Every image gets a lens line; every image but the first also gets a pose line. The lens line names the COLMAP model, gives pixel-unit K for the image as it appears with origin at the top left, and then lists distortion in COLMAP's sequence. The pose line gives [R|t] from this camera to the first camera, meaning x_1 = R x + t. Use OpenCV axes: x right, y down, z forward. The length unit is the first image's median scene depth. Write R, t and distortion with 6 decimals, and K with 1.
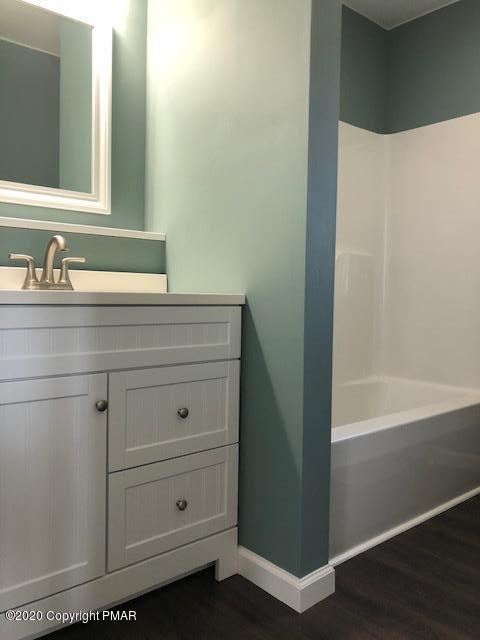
lens RADIAL K [[524.9, 0, 240.1], [0, 524.9, 324.7], [0, 0, 1]] dist [0.039169, -0.056961]
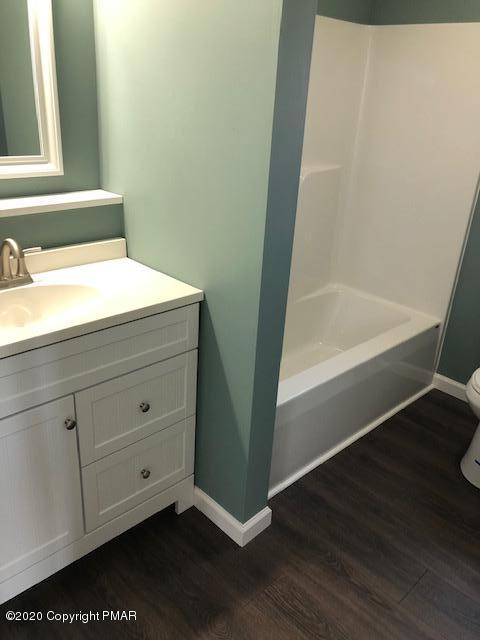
lens RADIAL K [[524.9, 0, 239.3], [0, 524.9, 321.9], [0, 0, 1]] dist [0.039169, -0.056961]
pose [[0.997585, 0.017398, 0.067244, 0.011914], [-0.040203, 0.934095, 0.354754, -0.371760], [-0.056641, -0.356601, 0.932538, 0.008124]]
